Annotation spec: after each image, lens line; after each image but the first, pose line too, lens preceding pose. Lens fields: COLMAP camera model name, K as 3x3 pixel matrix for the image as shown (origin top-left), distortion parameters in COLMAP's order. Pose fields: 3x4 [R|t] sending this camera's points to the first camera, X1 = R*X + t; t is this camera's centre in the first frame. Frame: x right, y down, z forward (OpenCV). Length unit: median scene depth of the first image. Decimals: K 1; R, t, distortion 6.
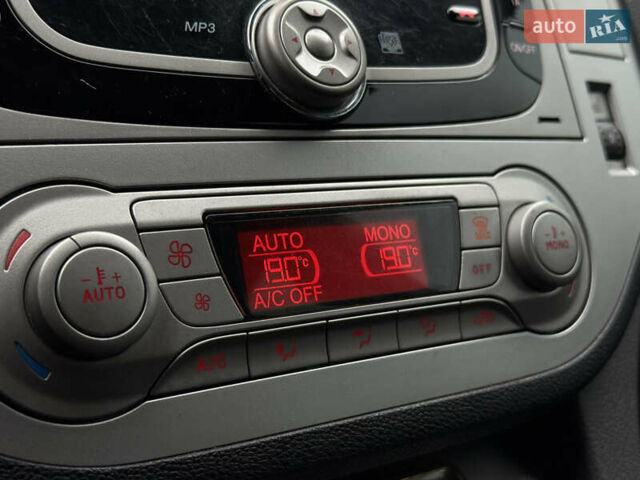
lens RADIAL K [[913.0, 0, 320.0], [0, 913.0, 240.0], [0, 0, 1]] dist [0.151980, -0.148101]
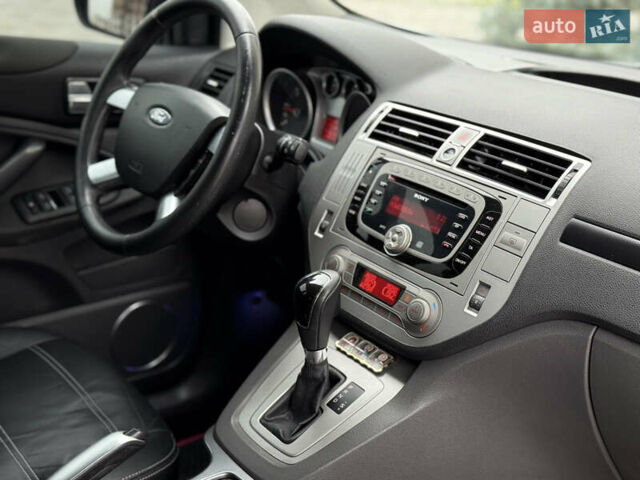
lens RADIAL K [[913.0, 0, 320.0], [0, 913.0, 240.0], [0, 0, 1]] dist [0.151980, -0.148101]
pose [[0.028897, 0.259335, -0.965355, 3.690802], [-0.302364, 0.922783, 0.238848, -1.009514], [0.952754, 0.284987, 0.105079, 0.224830]]
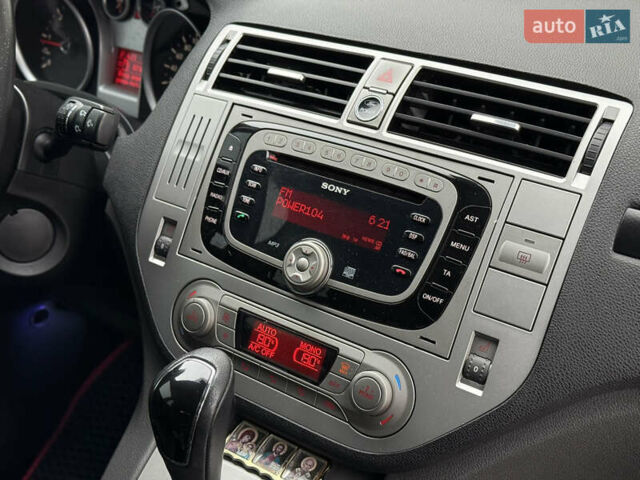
lens RADIAL K [[913.0, 0, 320.0], [0, 913.0, 240.0], [0, 0, 1]] dist [0.151980, -0.148101]
pose [[0.312472, 0.335825, -0.888585, 1.986521], [-0.232678, 0.933987, 0.271163, -0.871232], [0.920990, 0.122023, 0.369984, 0.126364]]
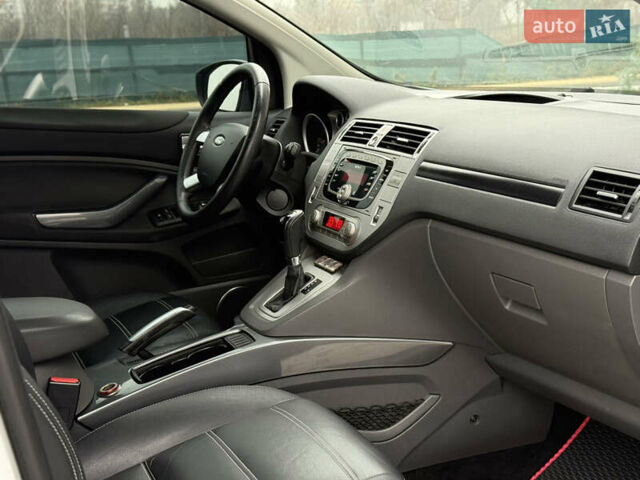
lens RADIAL K [[913.0, 0, 320.0], [0, 913.0, 240.0], [0, 0, 1]] dist [0.151980, -0.148101]
pose [[-0.181865, 0.136629, -0.973785, 6.195730], [-0.215598, 0.960663, 0.175053, -0.948756], [0.959397, 0.241783, -0.145254, 1.770435]]
